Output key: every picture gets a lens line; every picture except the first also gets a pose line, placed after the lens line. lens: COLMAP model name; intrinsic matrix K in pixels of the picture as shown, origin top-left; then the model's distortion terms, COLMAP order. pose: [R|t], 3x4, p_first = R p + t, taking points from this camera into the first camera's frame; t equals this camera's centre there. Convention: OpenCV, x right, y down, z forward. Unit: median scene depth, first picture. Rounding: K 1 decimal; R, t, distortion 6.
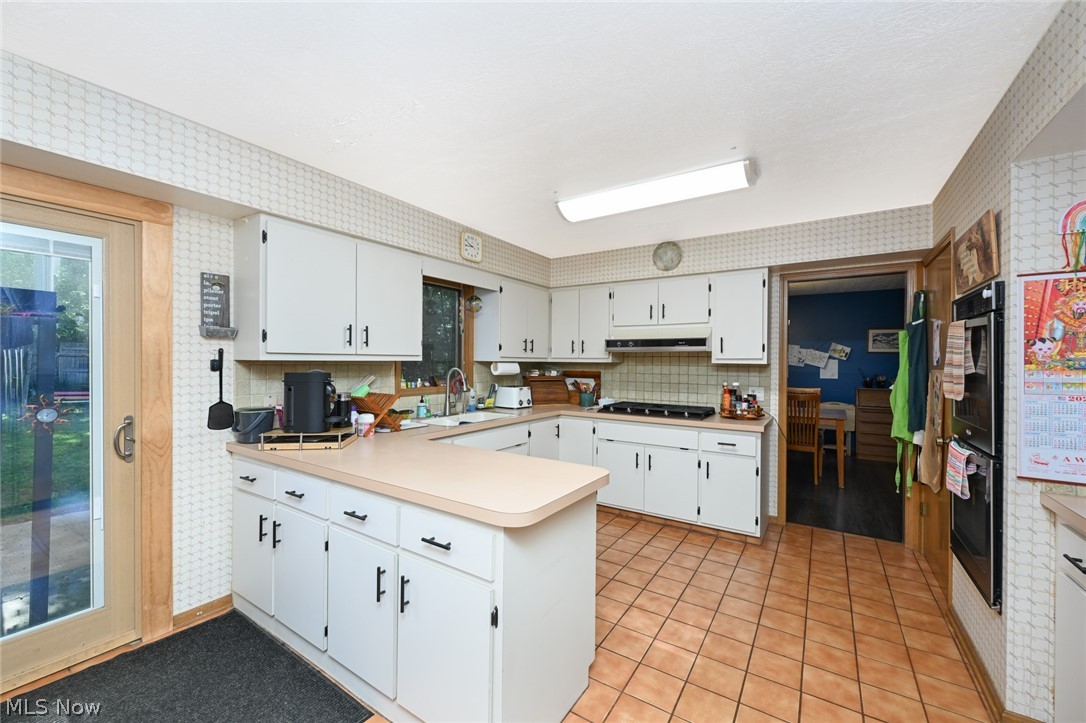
lens RADIAL K [[433.0, 0, 541.7], [0, 433.0, 362.7], [0, 0, 1]] dist [0.000444, 0.000038]
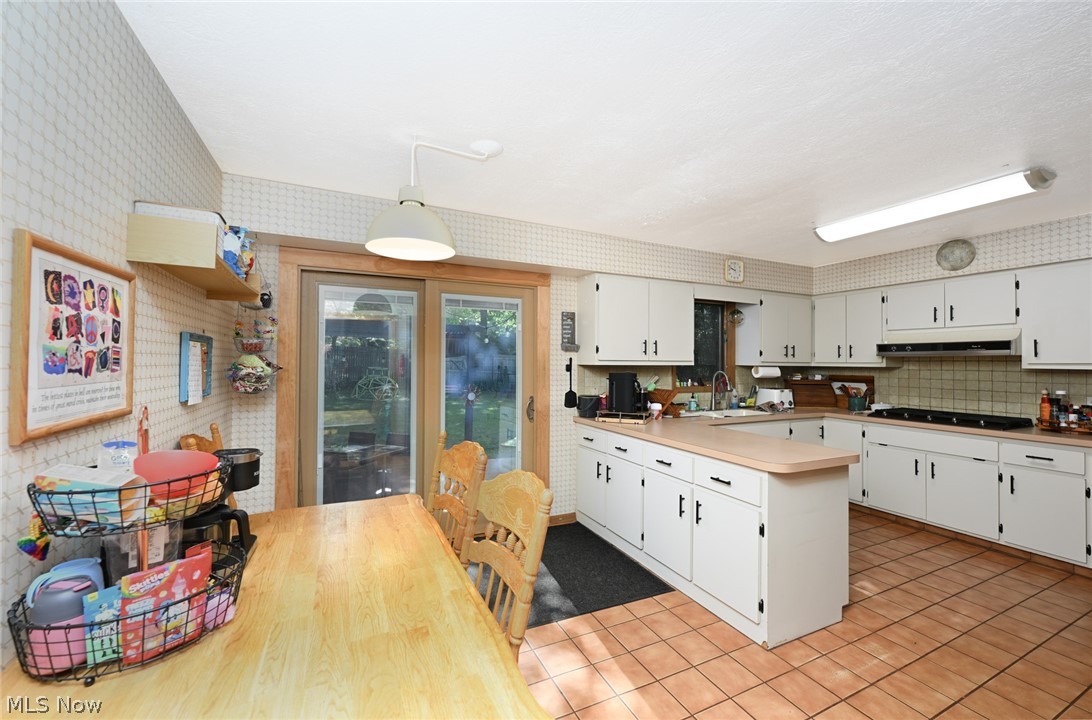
lens RADIAL K [[434.9, 0, 549.5], [0, 434.9, 355.7], [0, 0, 1]] dist [-0.001711, 0.000171]
pose [[0.856729, -0.009139, -0.515685, 0.020368], [-0.002972, 0.999739, -0.022654, -0.002080], [0.515757, 0.020941, 0.856479, -0.311363]]
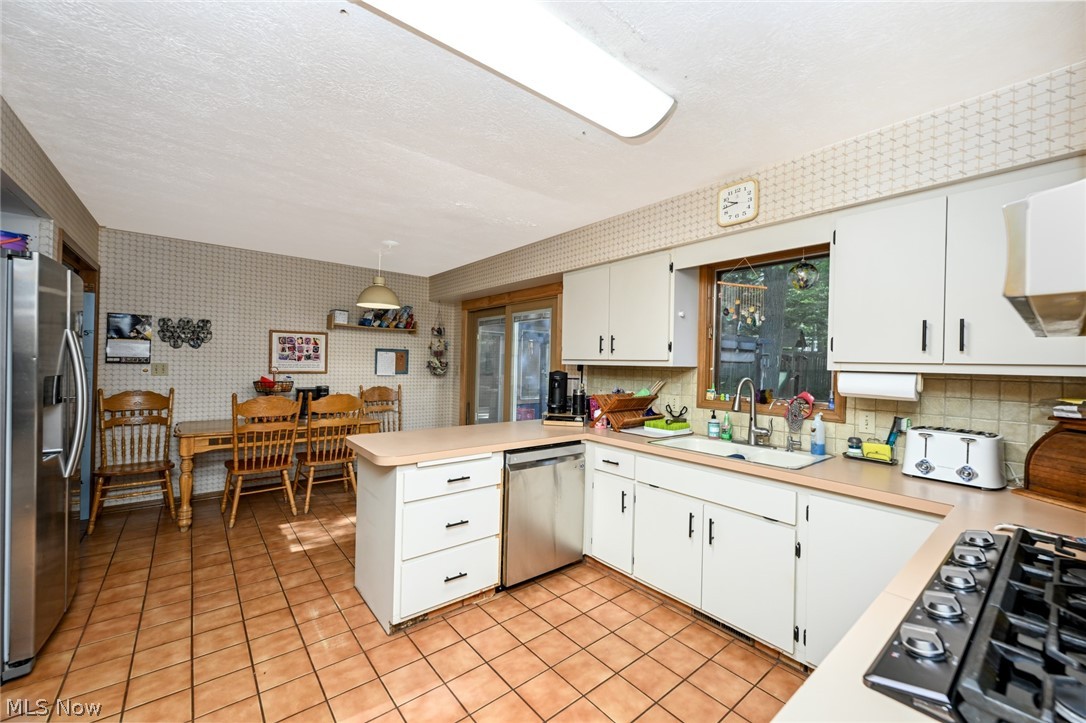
lens RADIAL K [[428.9, 0, 542.2], [0, 428.9, 362.6], [0, 0, 1]] dist [-0.000098, 0.000032]
pose [[-0.298678, -0.014963, -0.954237, 0.618162], [-0.027583, 0.999595, -0.007041, 0.000954], [0.953955, 0.024218, -0.298970, 0.967249]]
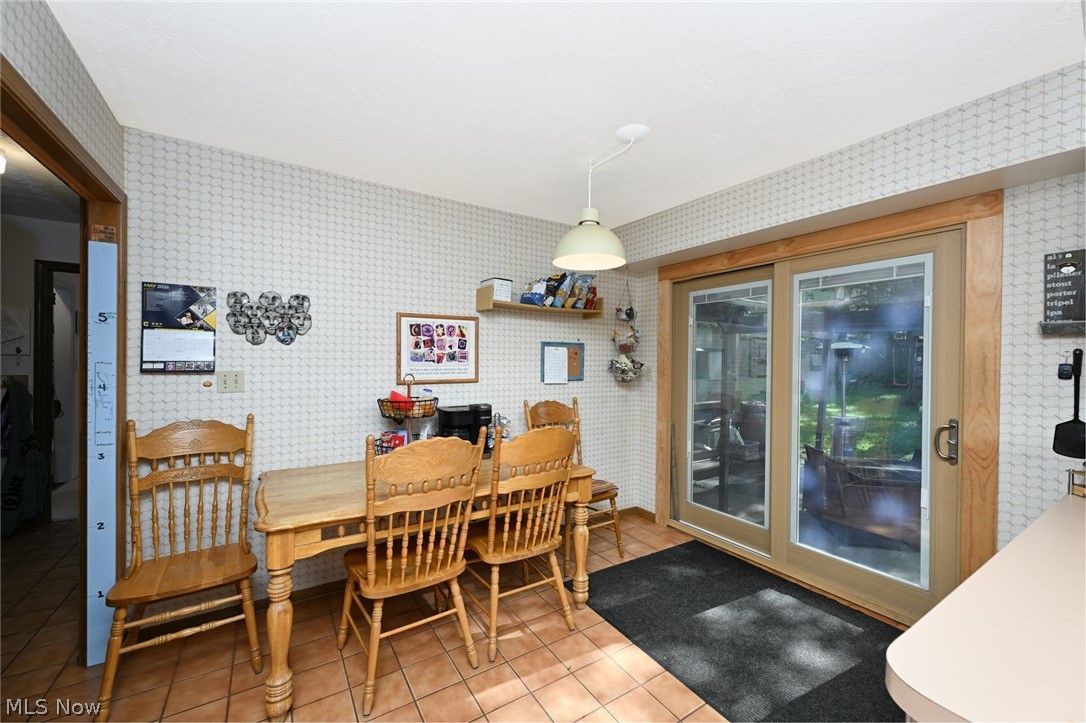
lens RADIAL K [[428.9, 0, 542.2], [0, 428.9, 362.6], [0, 0, 1]] dist [-0.000098, 0.000032]
pose [[-0.408932, -0.003596, -0.912558, 0.221780], [-0.014429, 0.999893, 0.002526, 0.001300], [0.912451, 0.014200, -0.408940, 0.334292]]
